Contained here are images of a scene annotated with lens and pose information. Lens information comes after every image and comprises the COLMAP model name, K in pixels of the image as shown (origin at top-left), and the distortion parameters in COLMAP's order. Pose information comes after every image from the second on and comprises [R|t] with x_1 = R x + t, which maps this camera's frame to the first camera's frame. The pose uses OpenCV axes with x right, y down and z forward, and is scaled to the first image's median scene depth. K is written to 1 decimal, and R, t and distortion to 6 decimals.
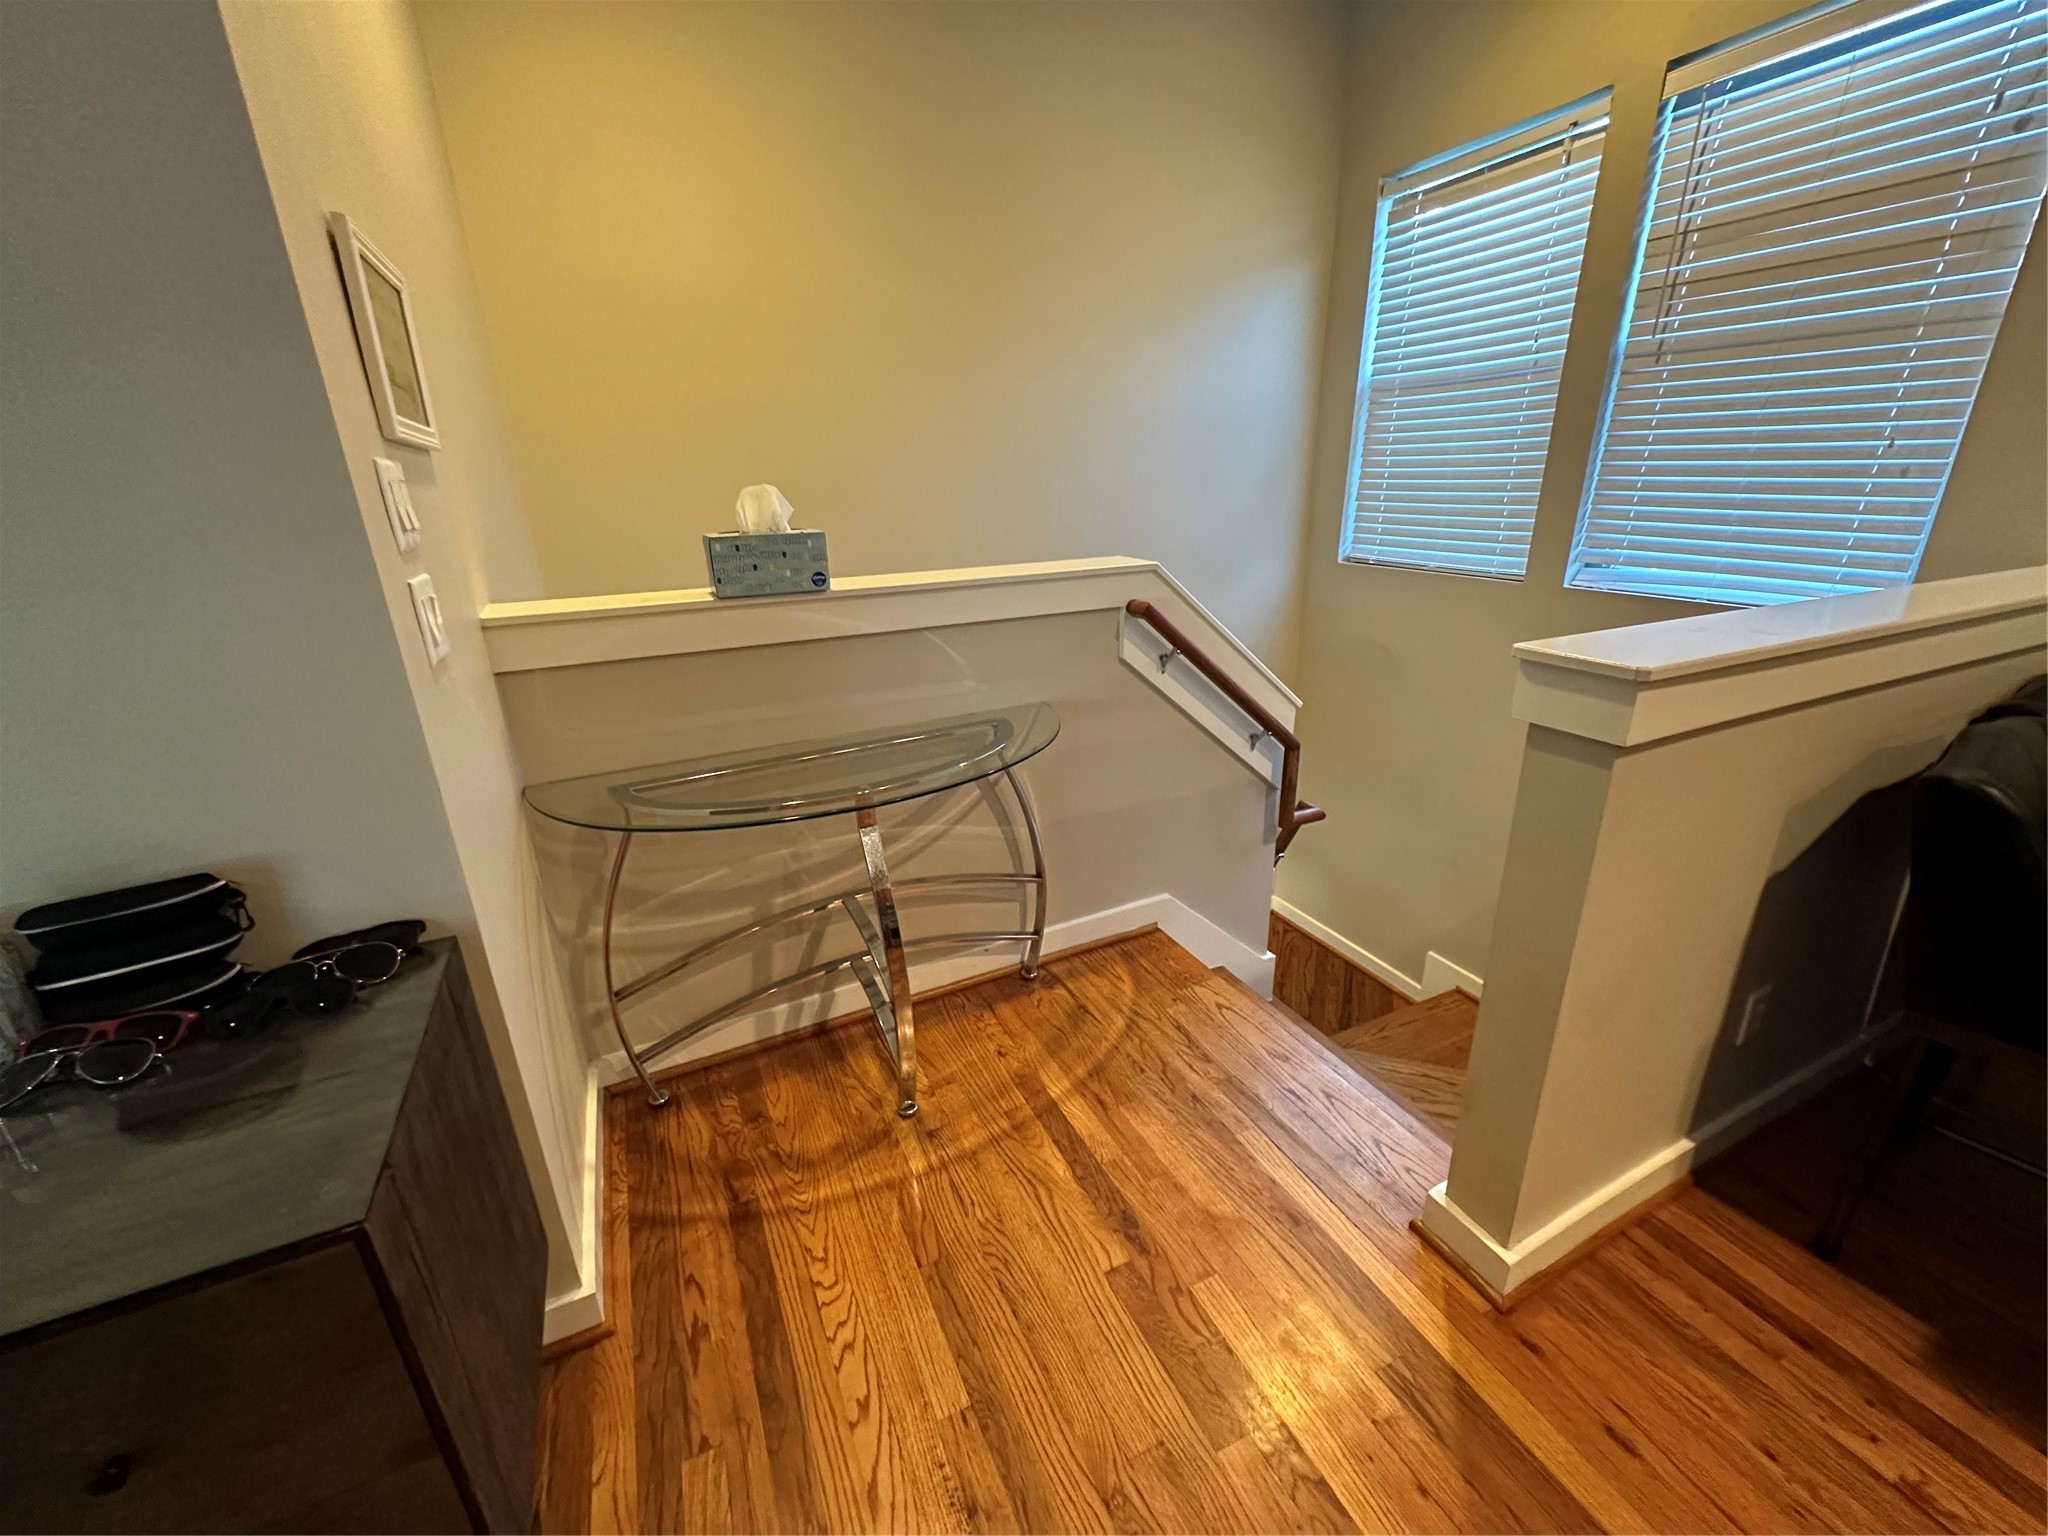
lens RADIAL K [[819.4, 0, 1024.8], [0, 819.4, 770.3], [0, 0, 1]] dist [-0.002607, 0.000330]
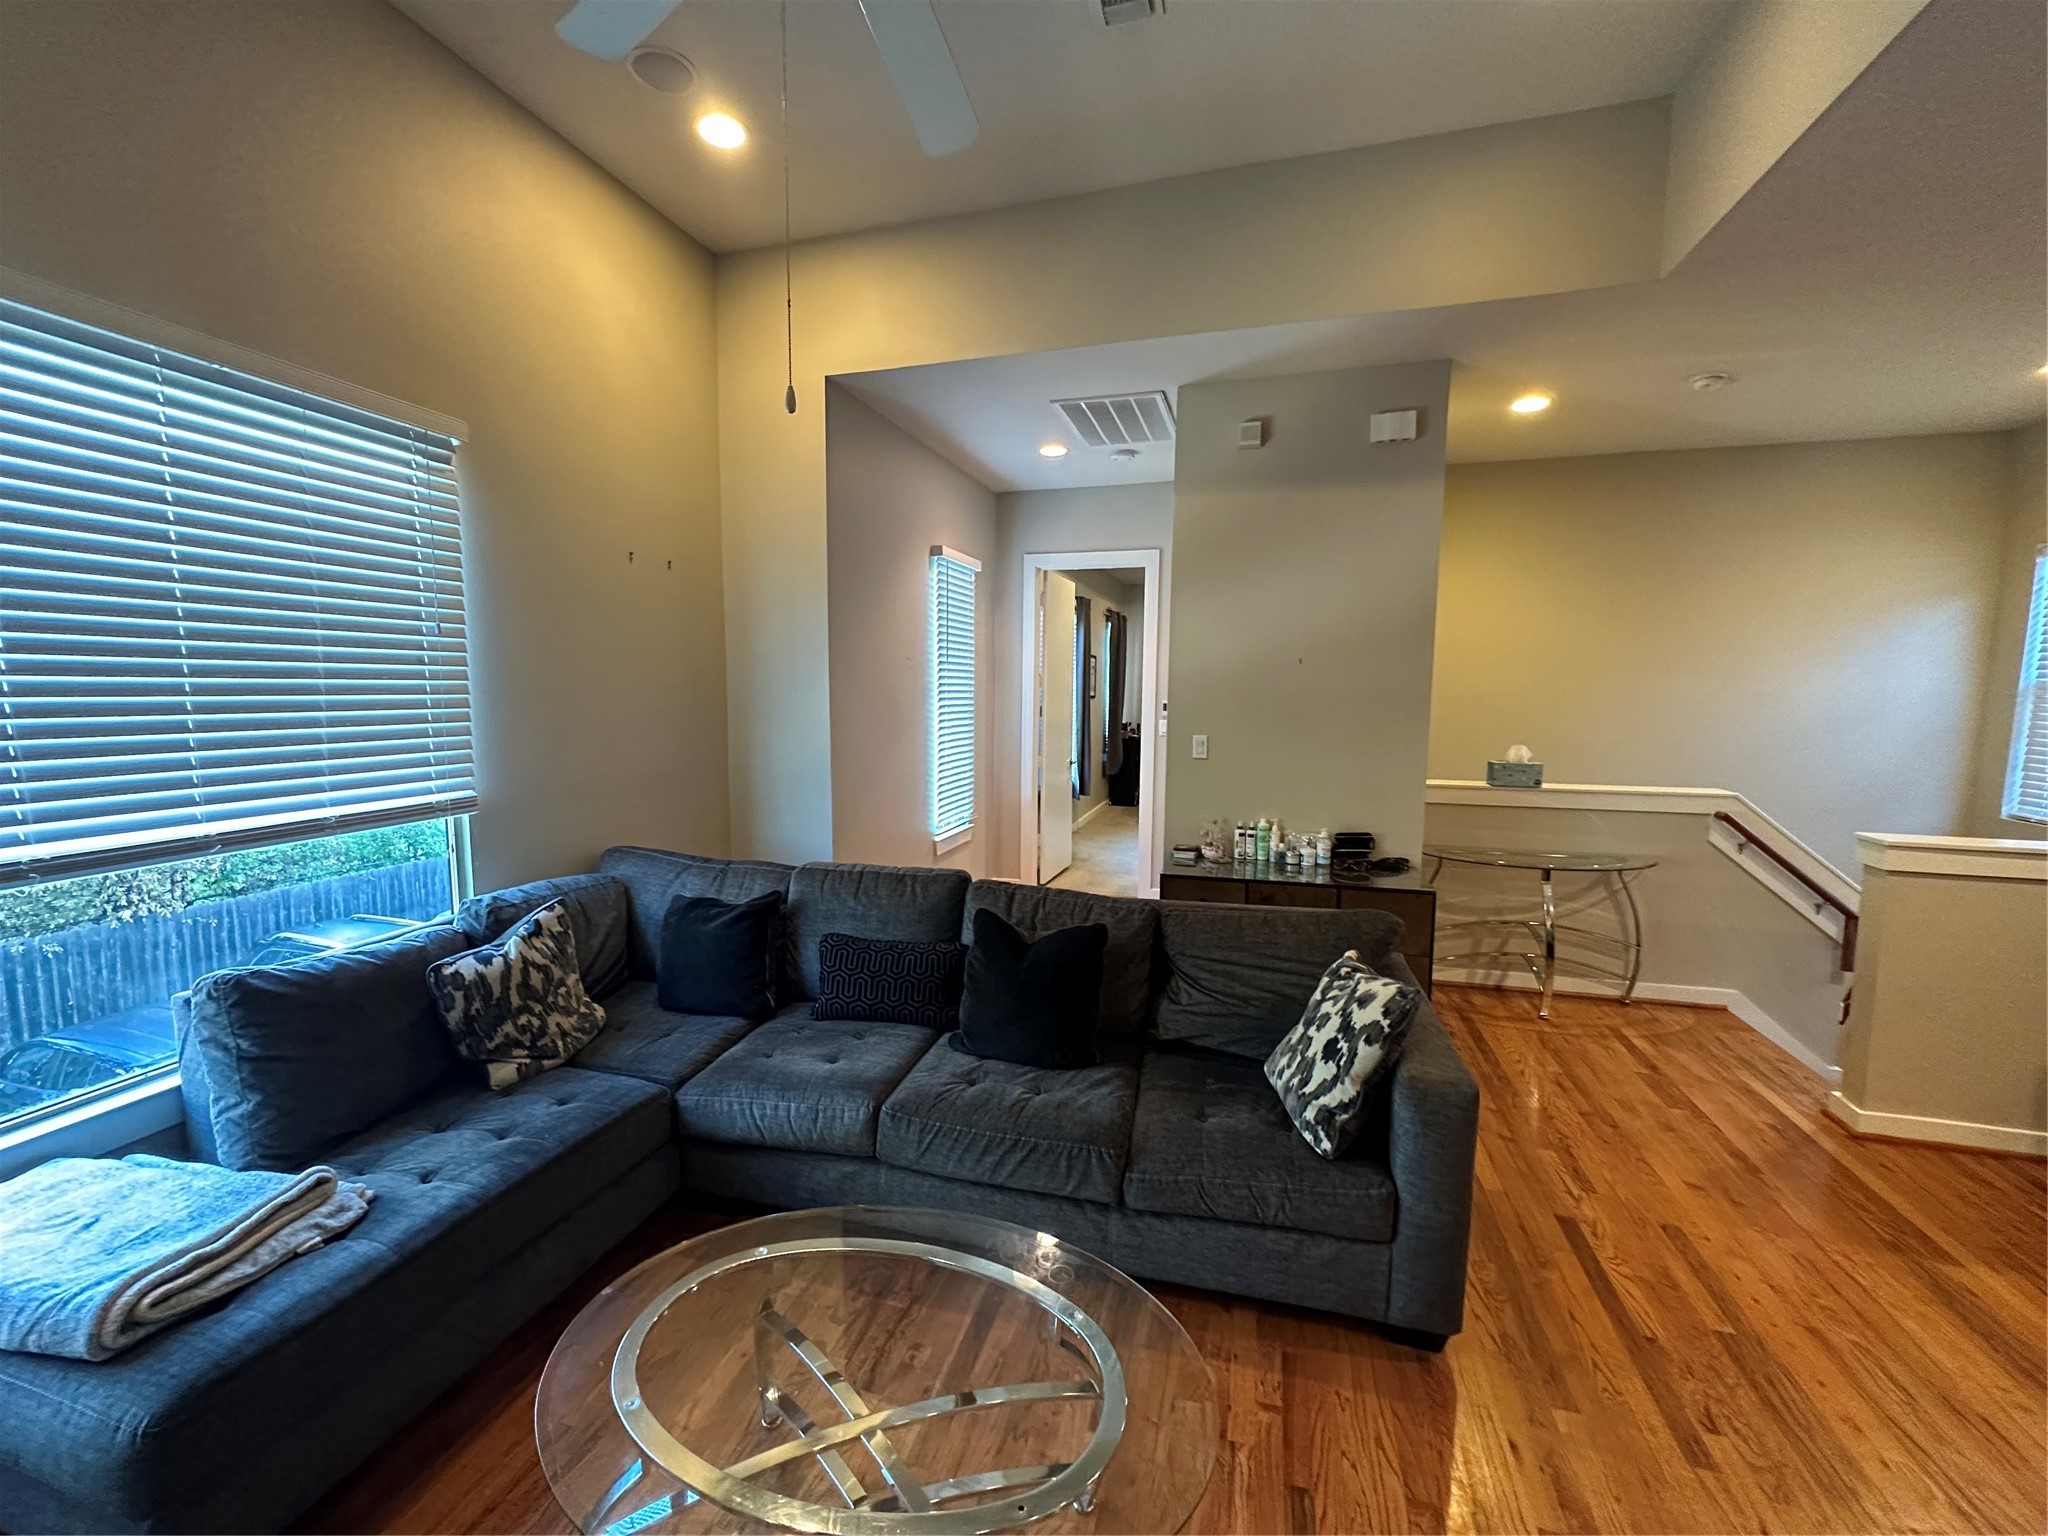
lens RADIAL K [[819.6, 0, 1026.4], [0, 819.6, 771.5], [0, 0, 1]] dist [-0.003136, 0.000005]
pose [[0.743639, 0.094900, -0.661812, 0.197104], [-0.249761, 0.957642, -0.143321, 0.403443], [0.620178, 0.271874, 0.735842, -1.518013]]
